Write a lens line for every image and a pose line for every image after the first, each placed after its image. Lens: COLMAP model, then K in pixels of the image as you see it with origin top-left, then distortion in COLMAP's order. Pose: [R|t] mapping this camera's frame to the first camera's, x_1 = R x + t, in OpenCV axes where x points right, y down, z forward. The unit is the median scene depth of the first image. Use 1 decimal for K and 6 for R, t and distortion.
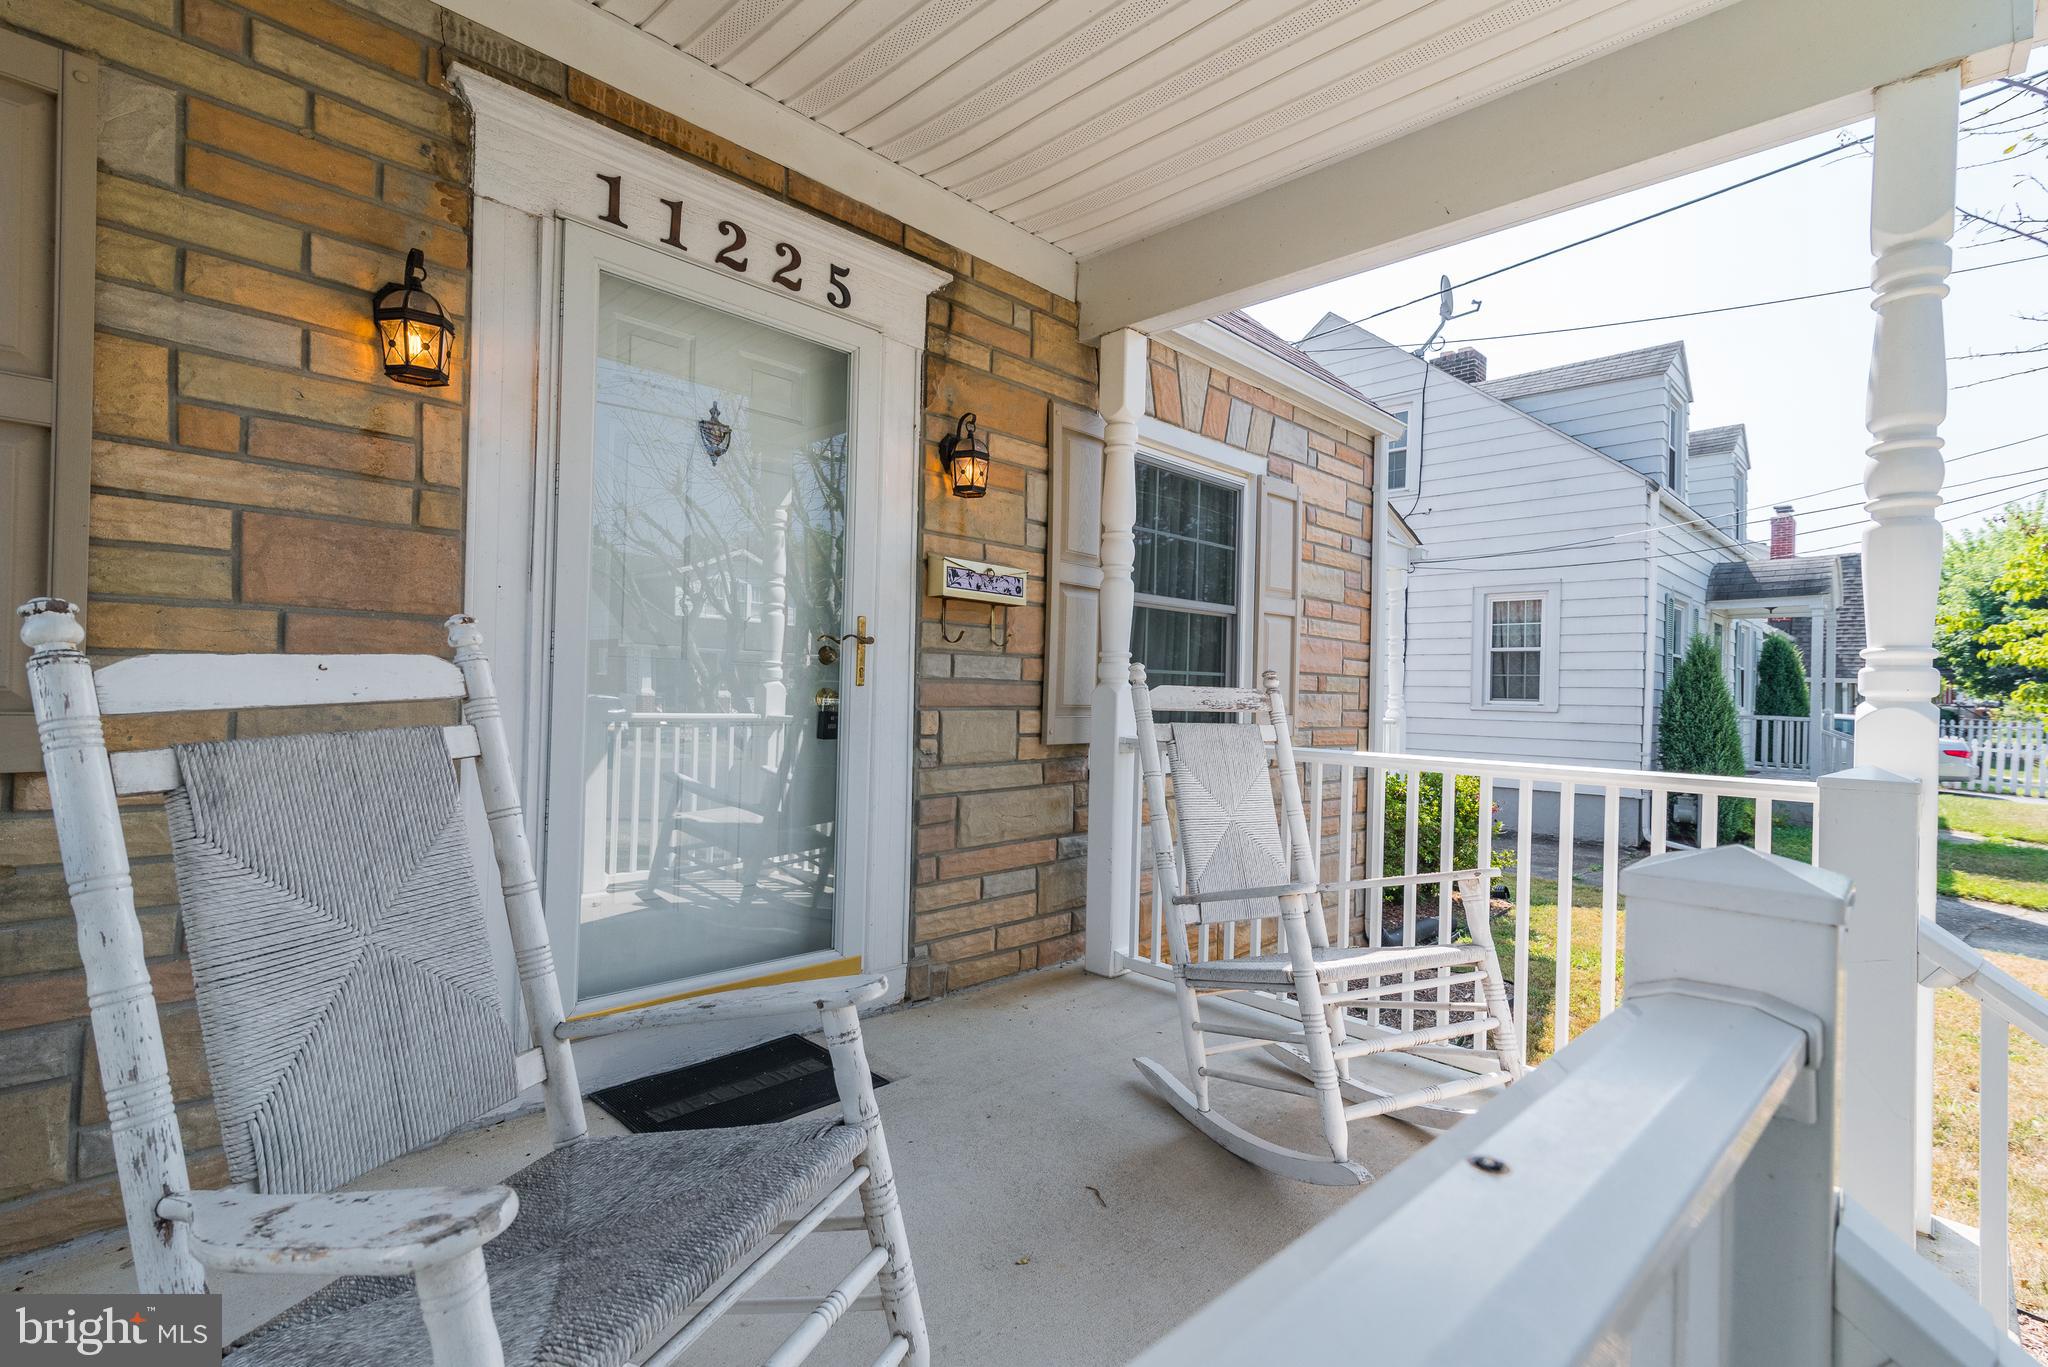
lens RADIAL K [[950.3, 0, 1086.4], [0, 950.3, 691.7], [0, 0, 1]] dist [0.004256, 0.000092]
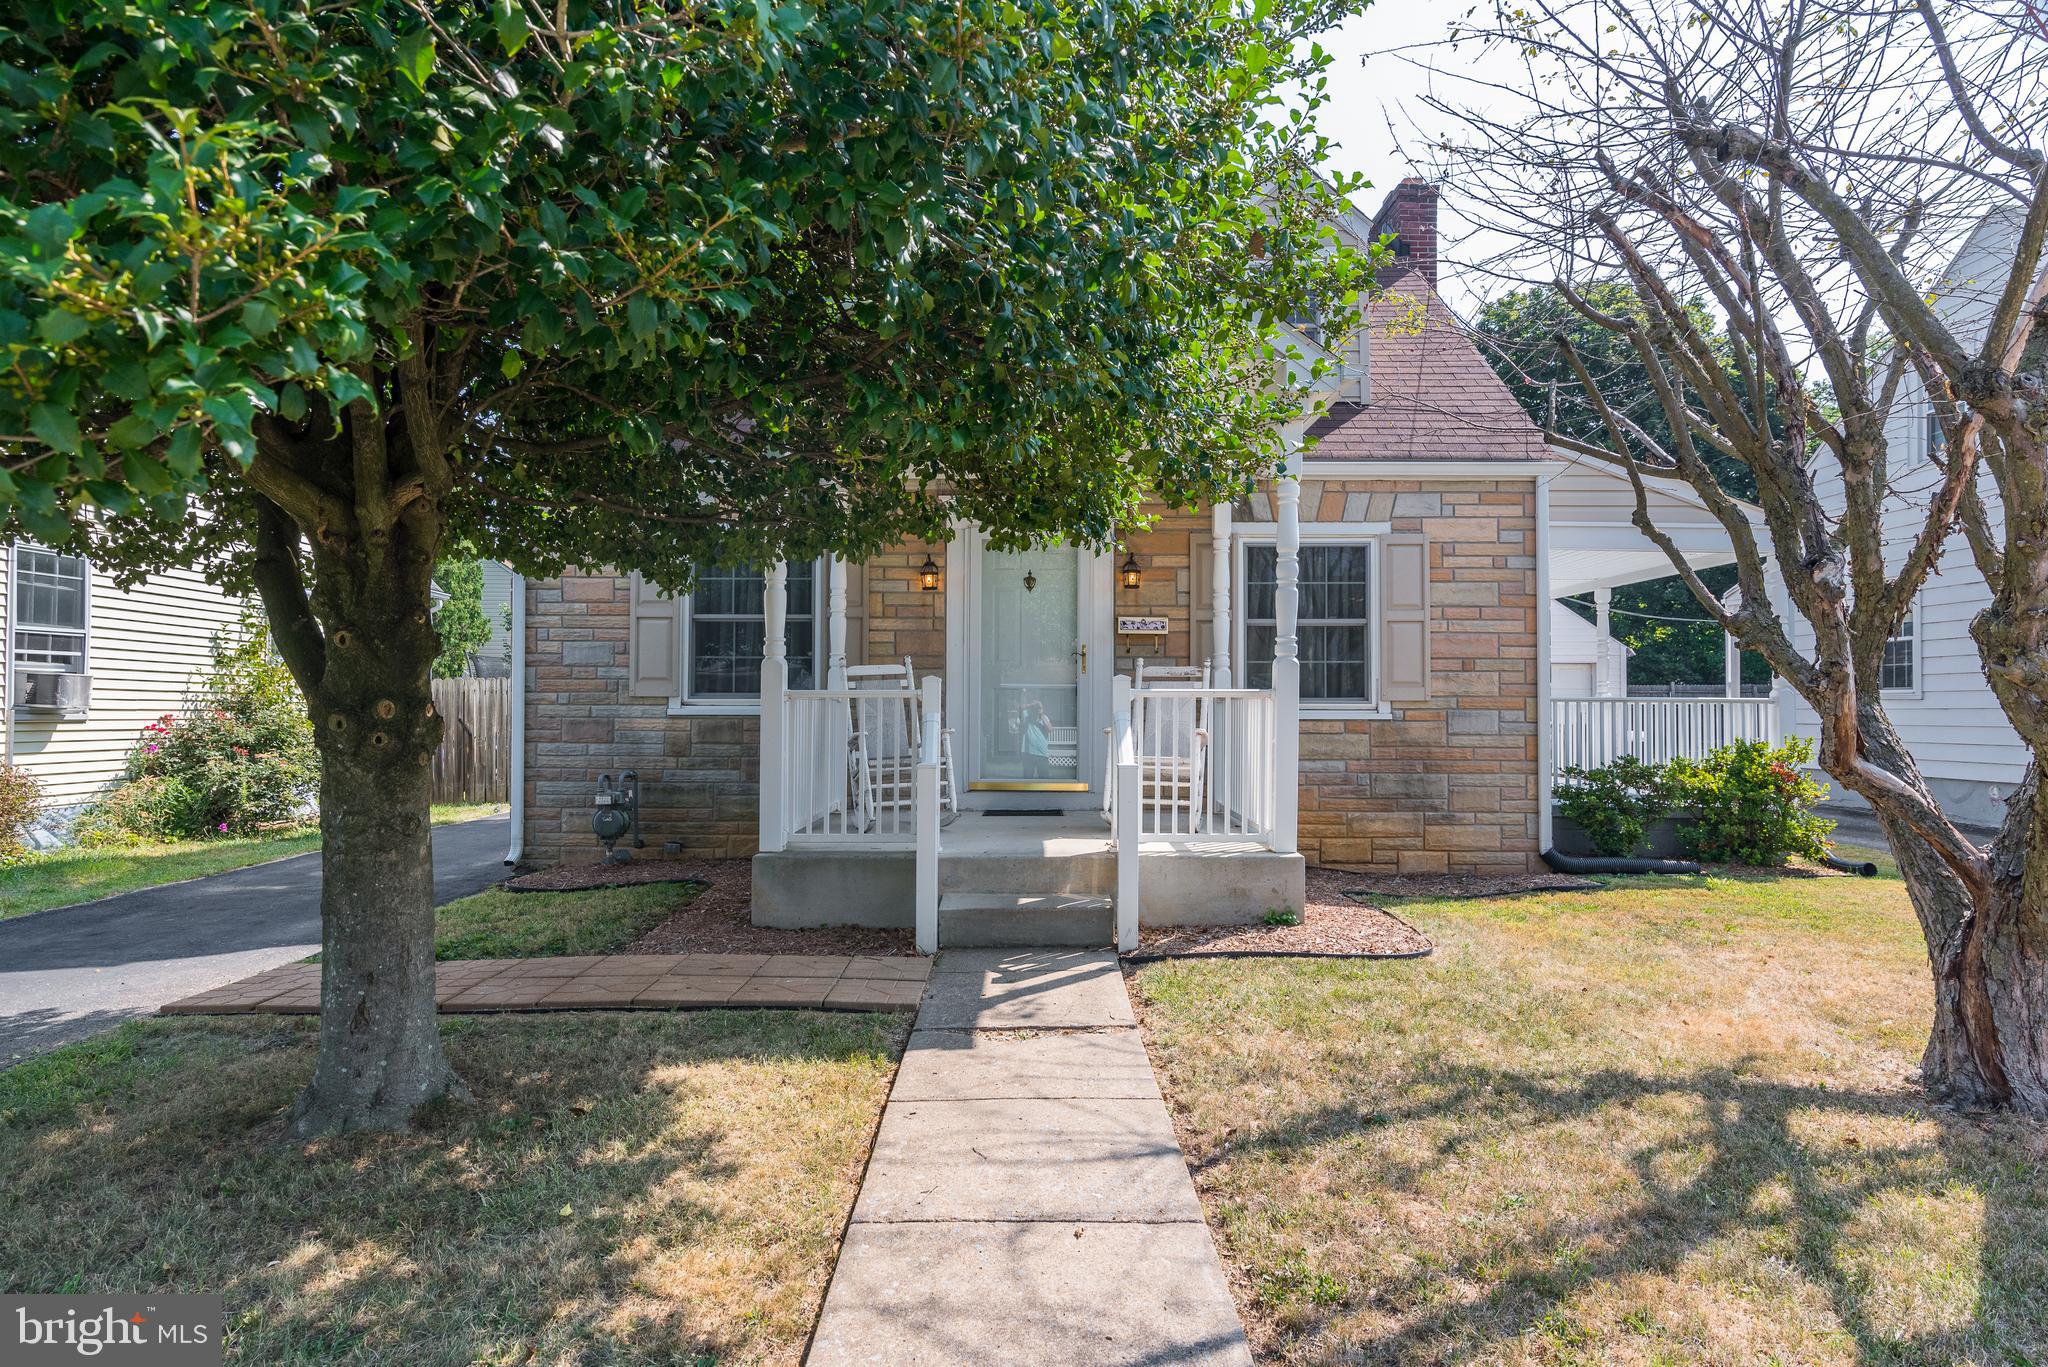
lens RADIAL K [[1159.1, 0, 1024.0], [0, 1159.1, 690.6], [0, 0, 1]] dist [-0.003978, -0.000367]
pose [[0.677606, -0.034929, -0.734595, 2.009934], [0.013192, 0.999288, -0.035347, 0.153781], [0.735306, 0.014260, 0.677585, -1.241907]]
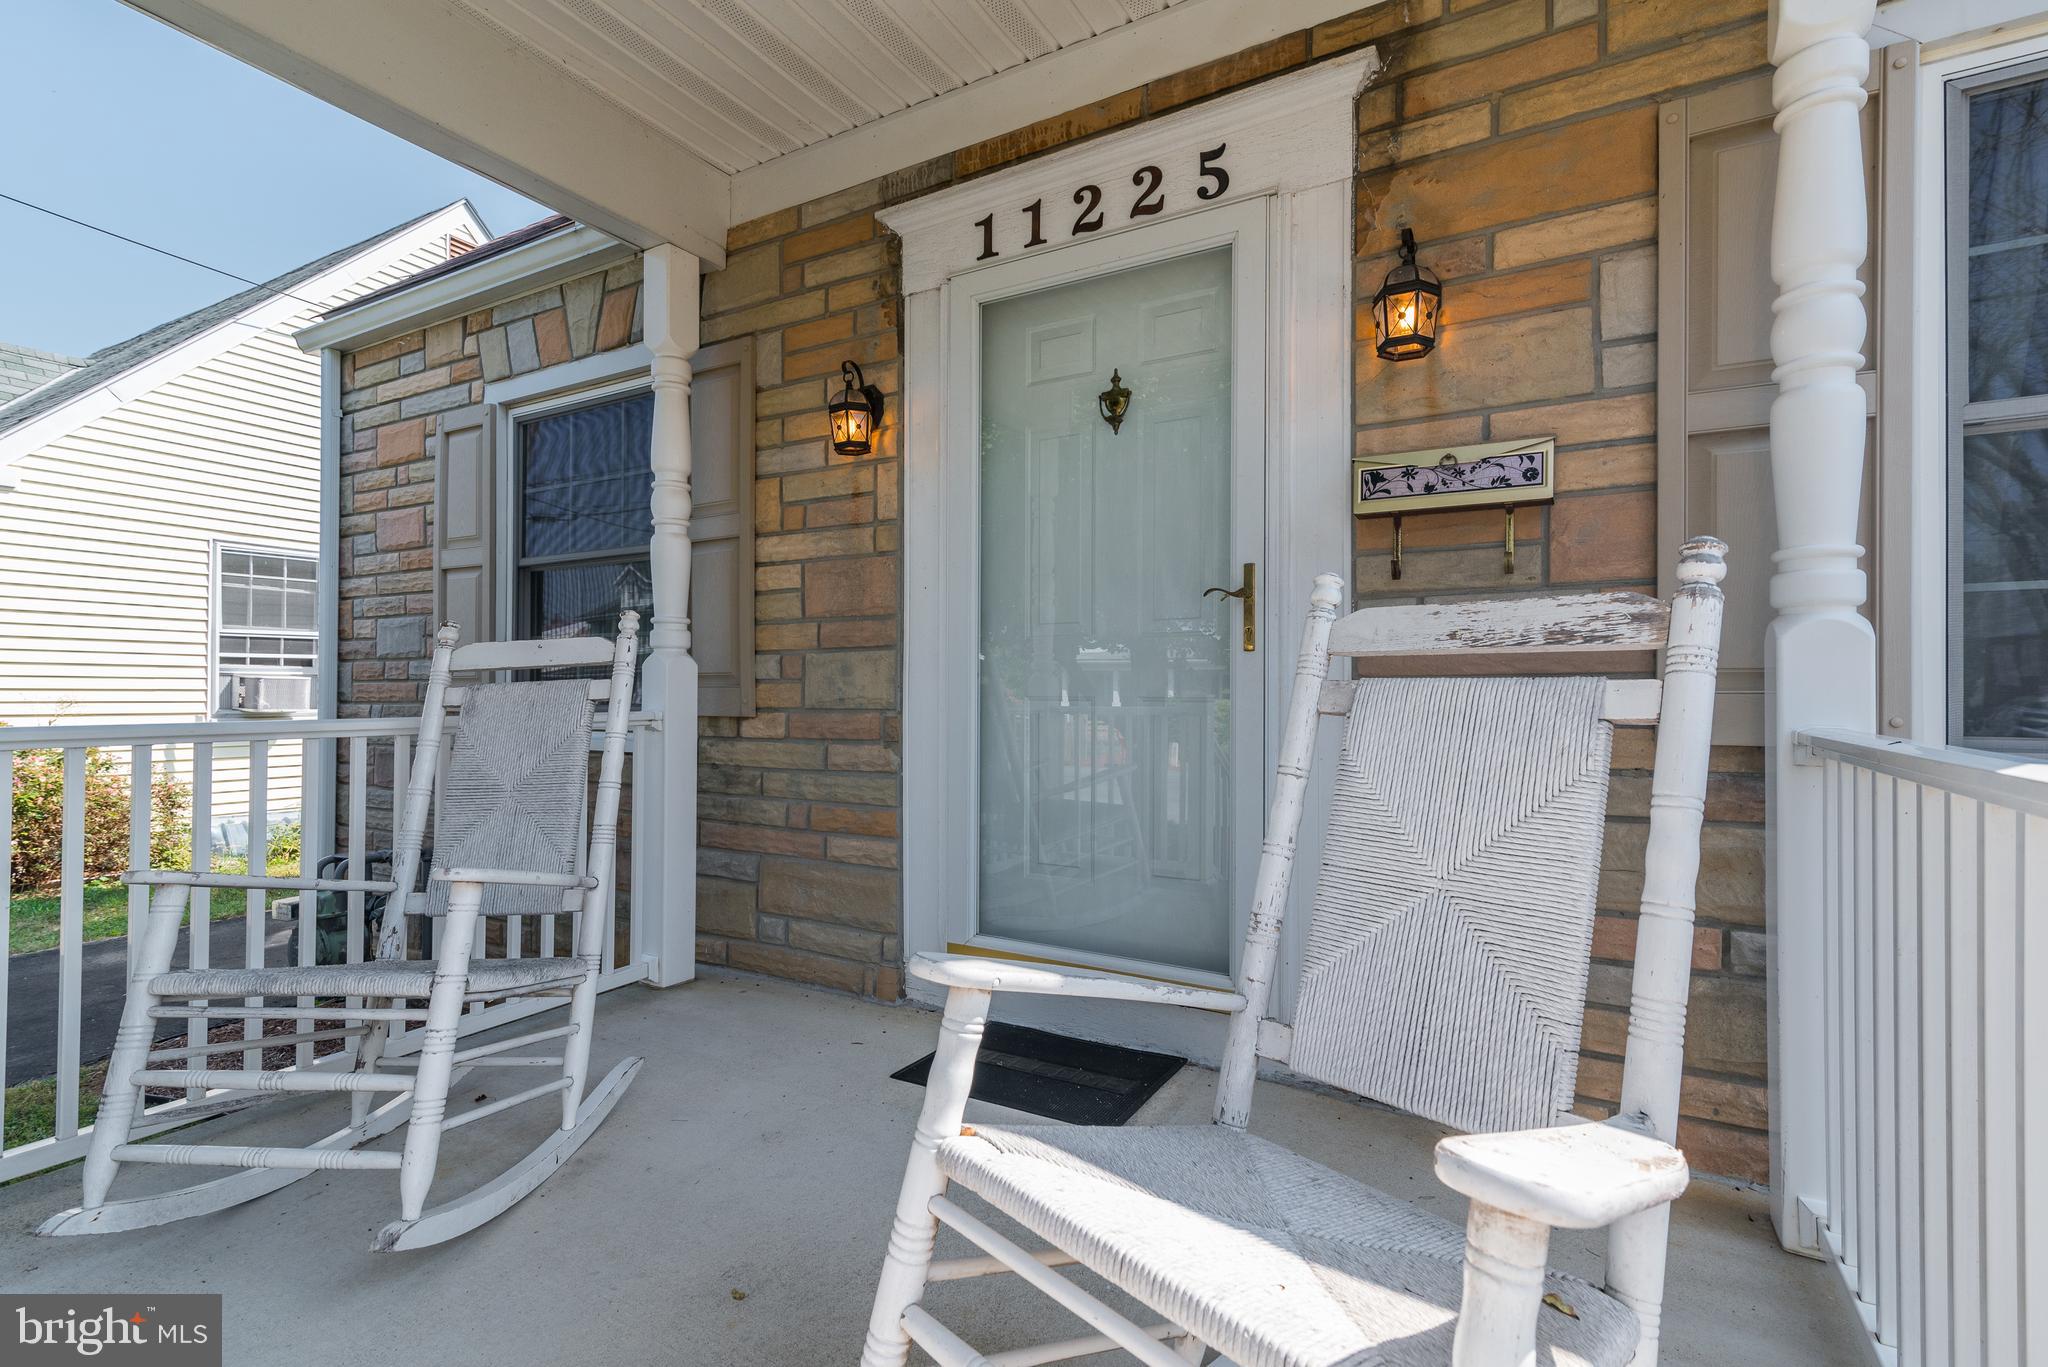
lens RADIAL K [[950.3, 0, 971.2], [0, 950.3, 689.2], [0, 0, 1]] dist [0.004256, 0.000092]
pose [[0.191669, -0.026656, -0.981098, 0.530682], [0.001697, 0.999639, -0.026829, 0.049402], [0.981458, 0.003478, 0.191645, 0.669874]]
